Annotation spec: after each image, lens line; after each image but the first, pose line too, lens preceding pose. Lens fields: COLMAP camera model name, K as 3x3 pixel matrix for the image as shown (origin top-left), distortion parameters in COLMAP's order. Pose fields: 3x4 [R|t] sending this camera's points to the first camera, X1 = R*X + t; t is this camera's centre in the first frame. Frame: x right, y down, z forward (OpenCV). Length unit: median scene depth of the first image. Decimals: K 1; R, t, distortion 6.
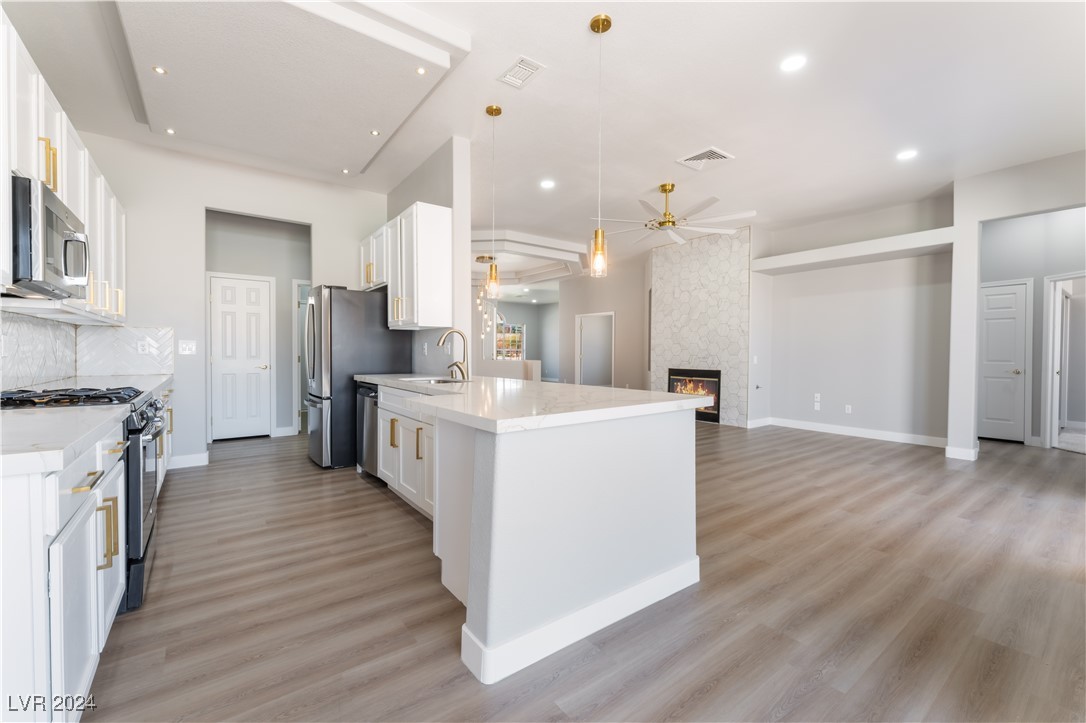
lens RADIAL K [[442.3, 0, 525.2], [0, 442.3, 358.9], [0, 0, 1]] dist [0.001210, 0.001465]
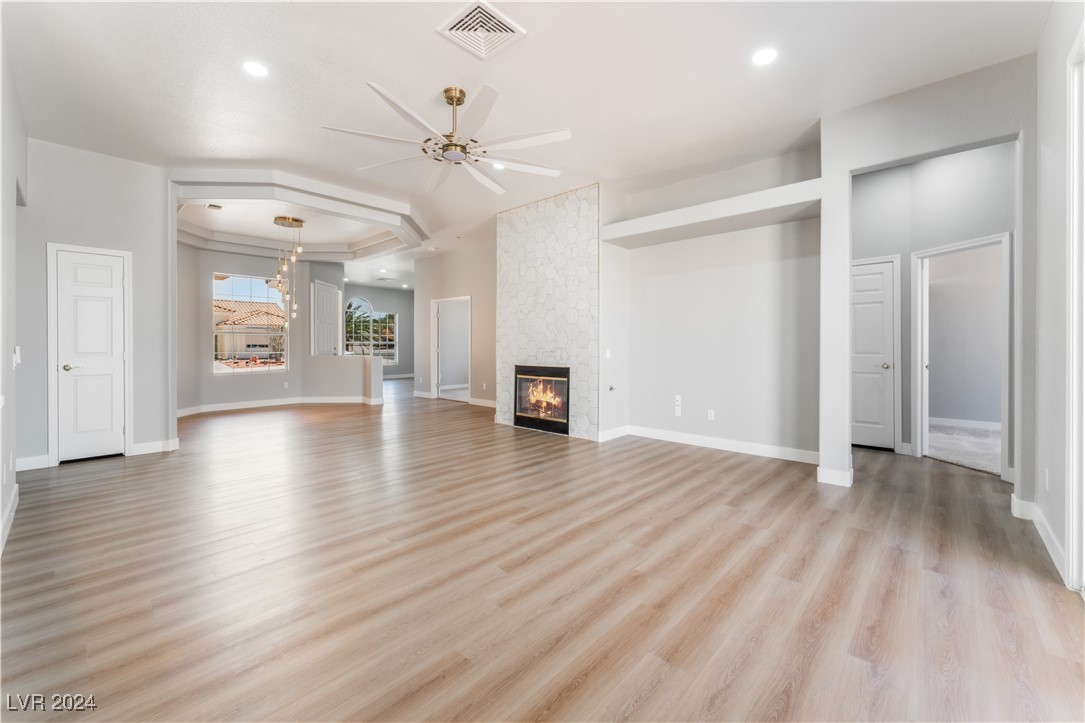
lens RADIAL K [[441.9, 0, 537.2], [0, 441.9, 346.4], [0, 0, 1]] dist [0.001210, 0.001465]
pose [[0.978094, -0.006576, 0.208062, 0.294500], [0.009025, 0.999901, -0.010824, -0.004527], [-0.207970, 0.012464, 0.978056, 0.325180]]
